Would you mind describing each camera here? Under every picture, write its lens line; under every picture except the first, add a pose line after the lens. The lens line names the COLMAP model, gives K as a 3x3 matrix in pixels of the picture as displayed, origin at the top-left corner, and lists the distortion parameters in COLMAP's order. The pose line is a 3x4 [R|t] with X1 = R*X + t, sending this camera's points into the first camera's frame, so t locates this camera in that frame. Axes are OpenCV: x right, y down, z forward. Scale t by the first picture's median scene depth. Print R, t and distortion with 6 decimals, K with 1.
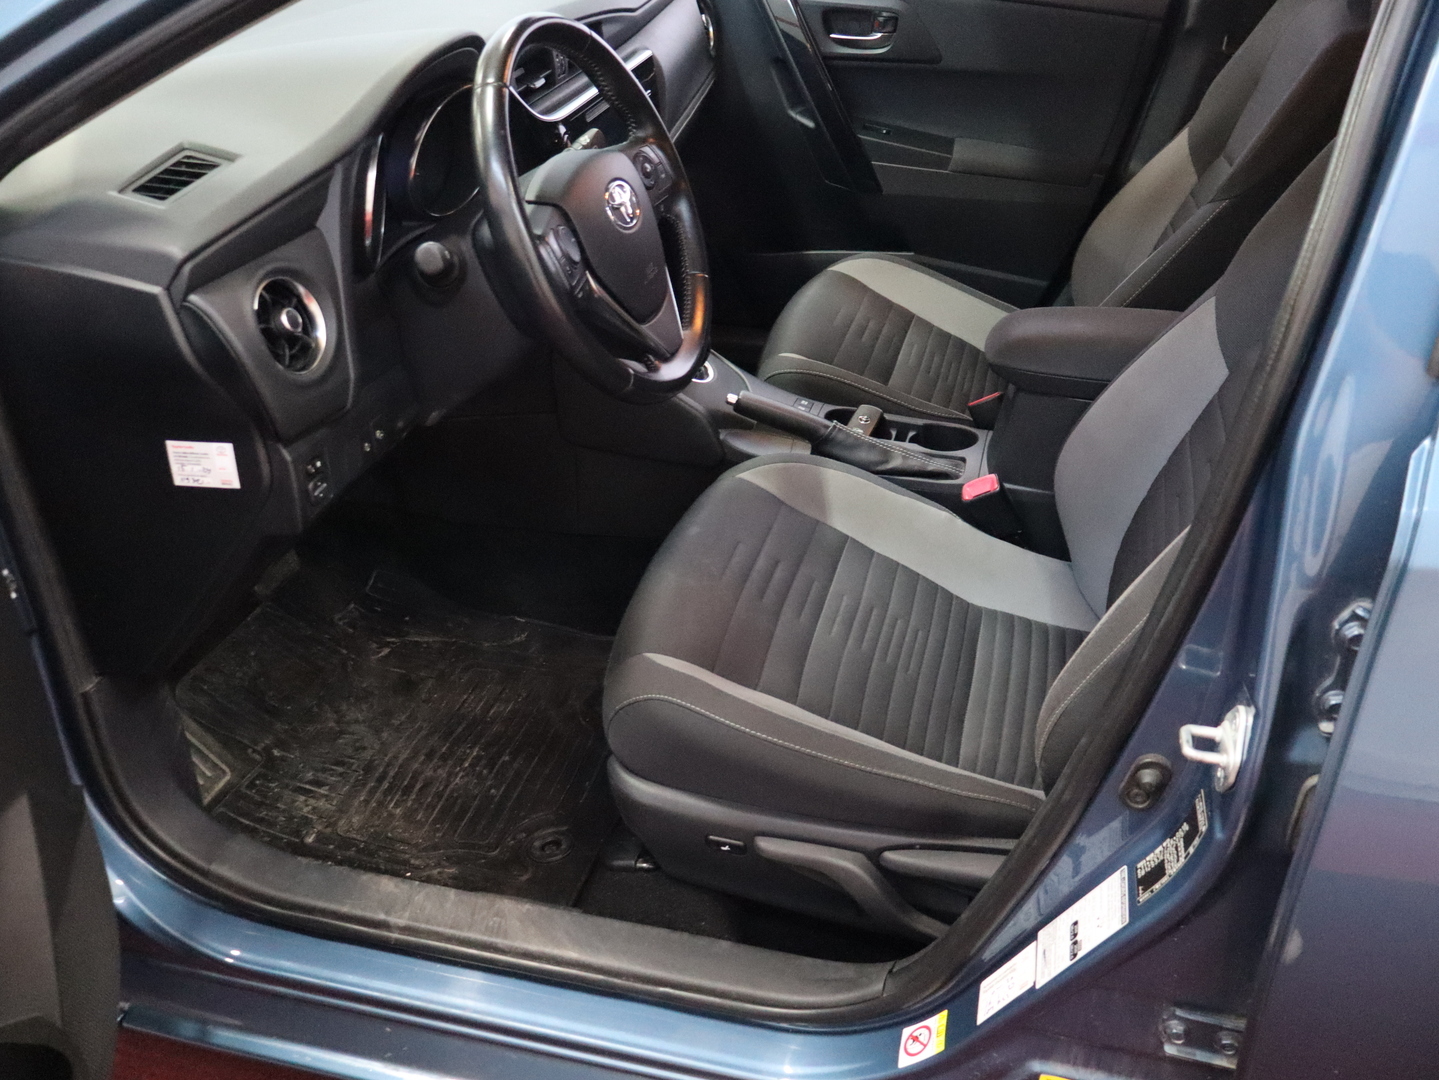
lens RADIAL K [[1346.2, 0, 721.2], [0, 1346.2, 546.1], [0, 0, 1]] dist [-0.007671, 0.000000]
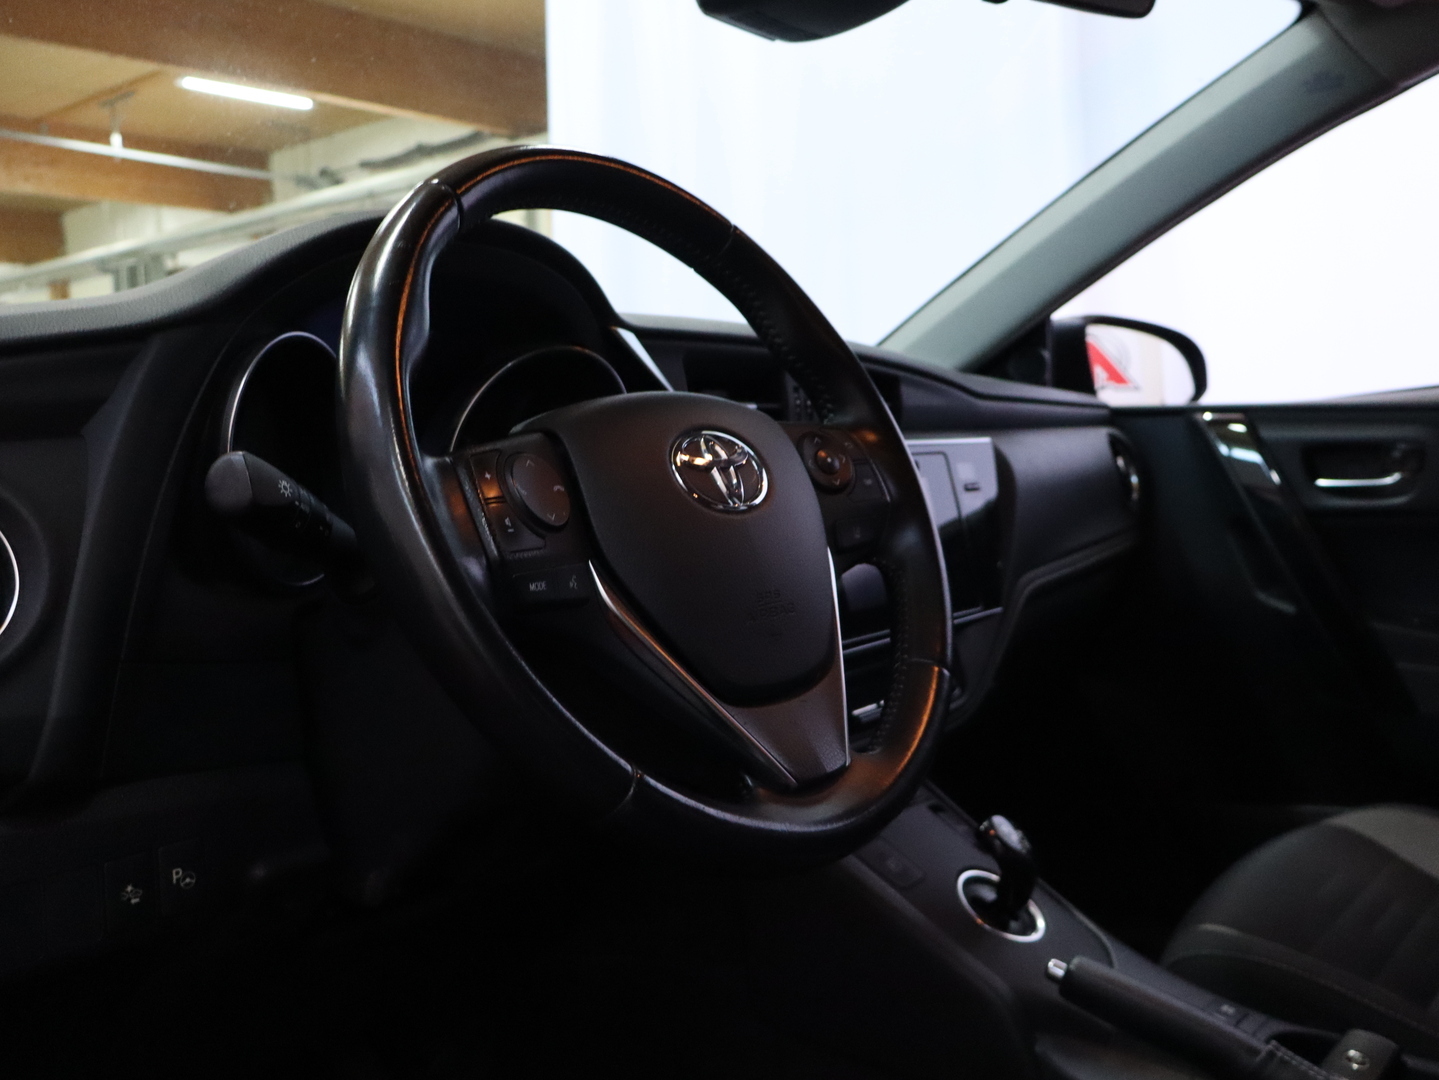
lens RADIAL K [[1346.2, 0, 705.3], [0, 1346.2, 530.0], [0, 0, 1]] dist [-0.007671, 0.000000]
pose [[0.917921, -0.007284, -0.396696, 0.083114], [-0.177865, 0.886183, -0.427837, -0.013711], [0.354662, 0.463279, 0.812150, 0.428883]]
